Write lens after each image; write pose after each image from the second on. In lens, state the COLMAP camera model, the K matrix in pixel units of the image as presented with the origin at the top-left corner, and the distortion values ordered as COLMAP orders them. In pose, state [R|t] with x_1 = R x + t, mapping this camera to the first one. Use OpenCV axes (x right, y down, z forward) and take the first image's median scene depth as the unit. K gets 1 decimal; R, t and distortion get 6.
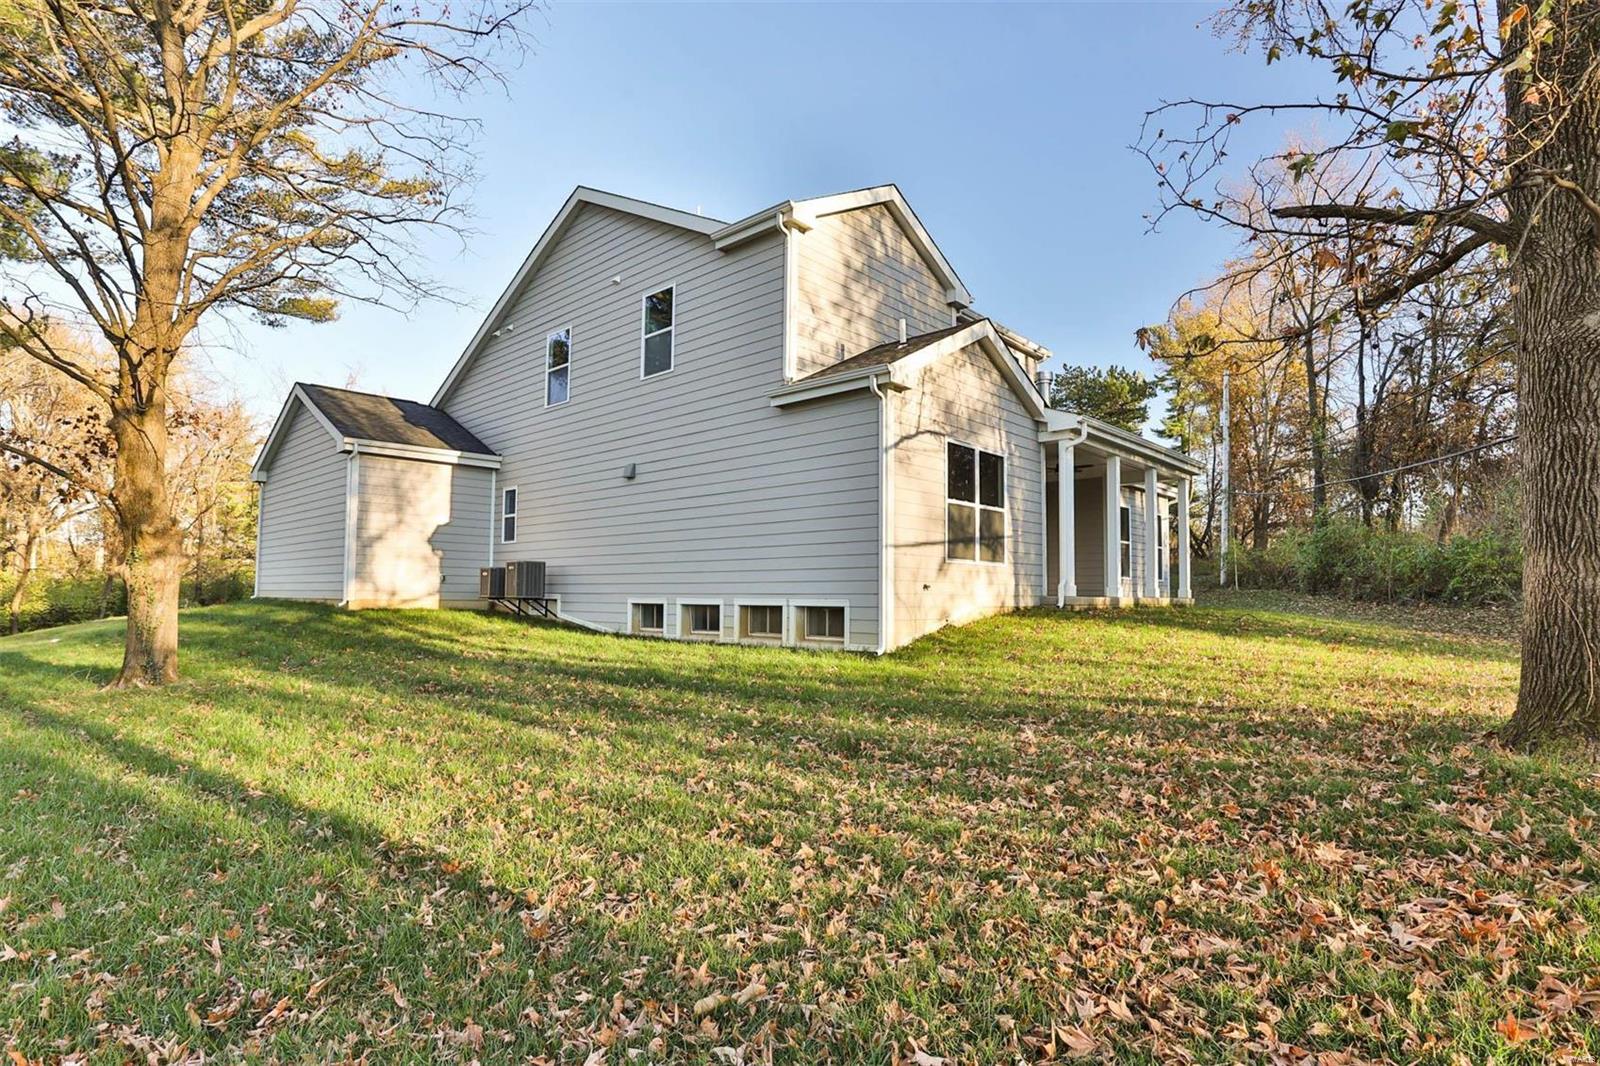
lens RADIAL K [[852.0, 0, 744.8], [0, 852.0, 558.4], [0, 0, 1]] dist [-0.041709, 0.015544]
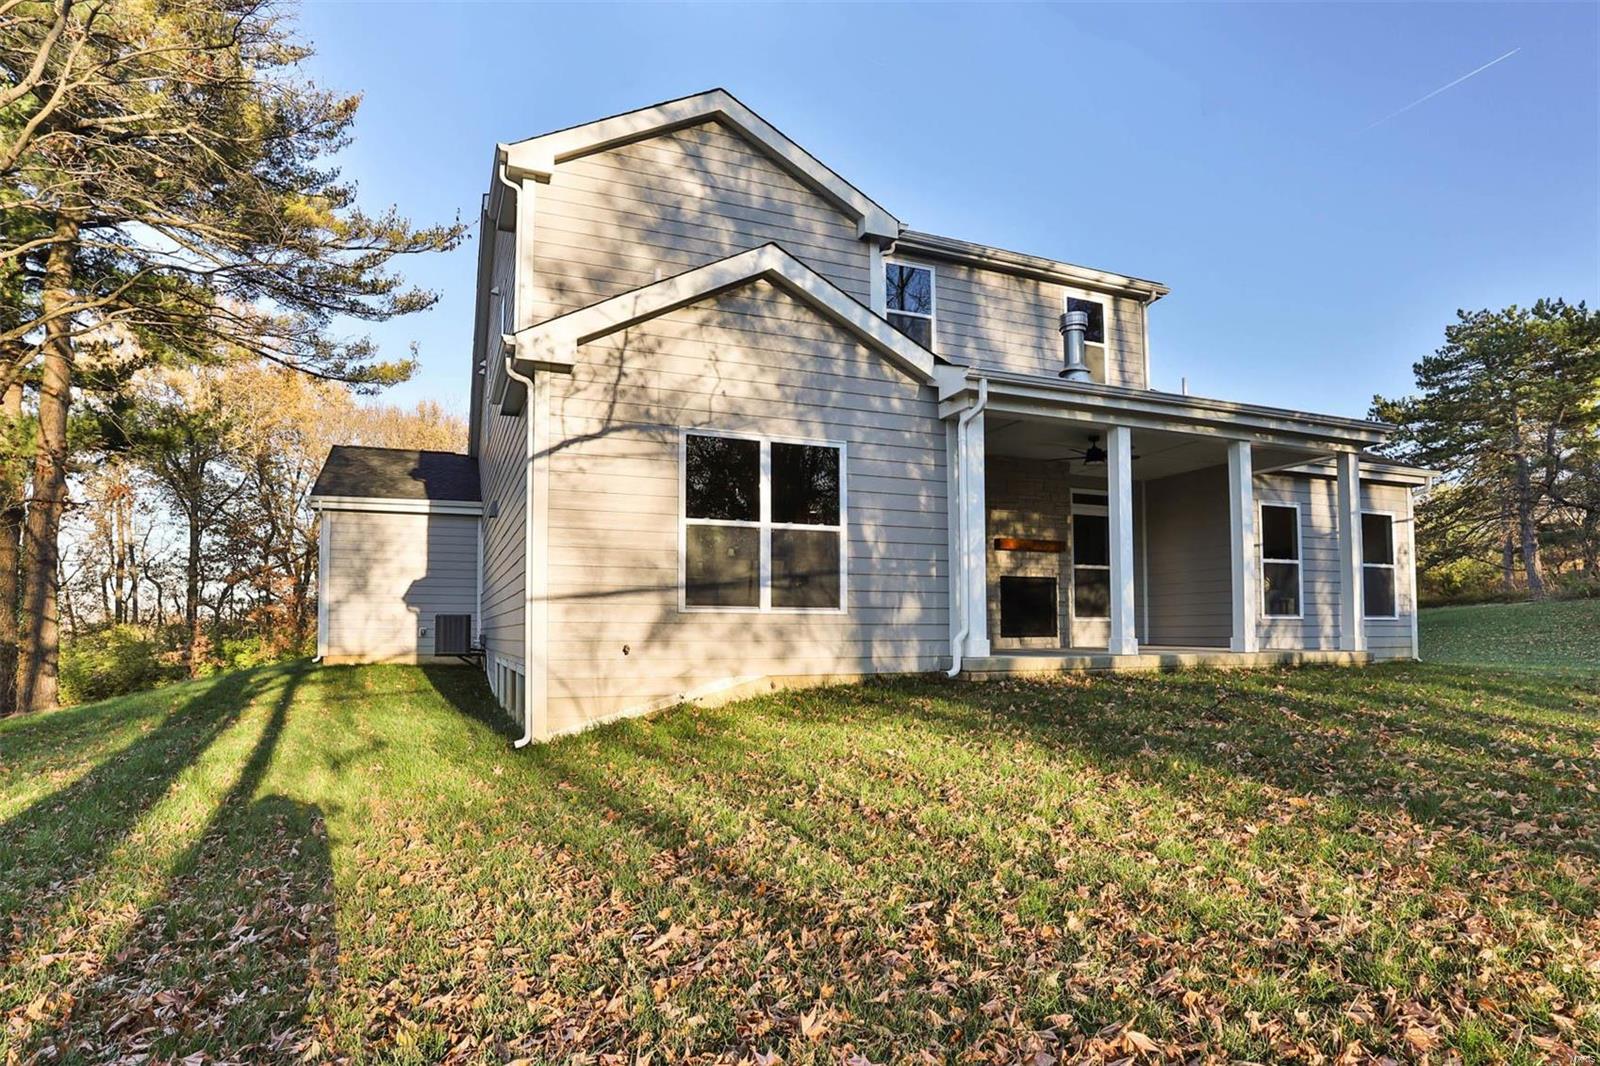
lens RADIAL K [[852.0, 0, 760.8], [0, 852.0, 616.5], [0, 0, 1]] dist [-0.041709, 0.015544]
pose [[0.903412, -0.021804, -0.428218, 0.533839], [0.032859, 0.999290, 0.018441, -0.003500], [0.427512, -0.030730, 0.903487, 0.370099]]
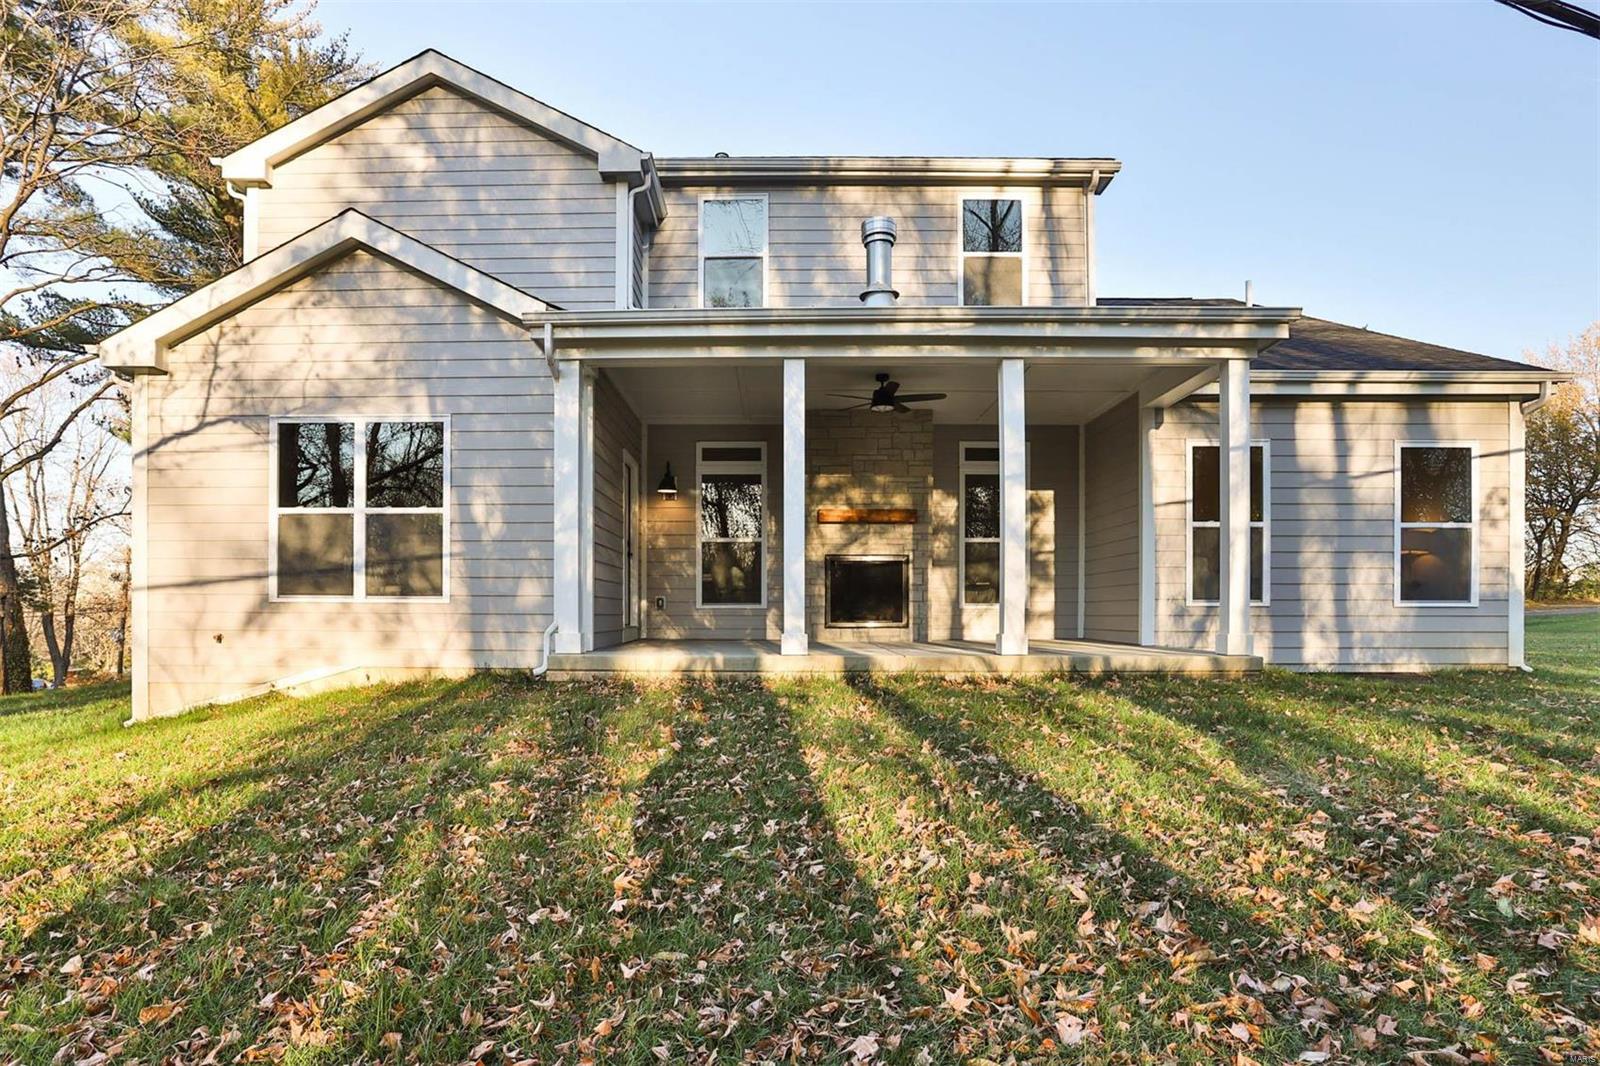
lens RADIAL K [[852.0, 0, 796.6], [0, 852.0, 630.7], [0, 0, 1]] dist [-0.041709, 0.015544]
pose [[0.676495, 0.001723, -0.736445, 0.926310], [0.041161, 0.998346, 0.040146, 0.015234], [0.735296, -0.057472, 0.675305, 0.772366]]
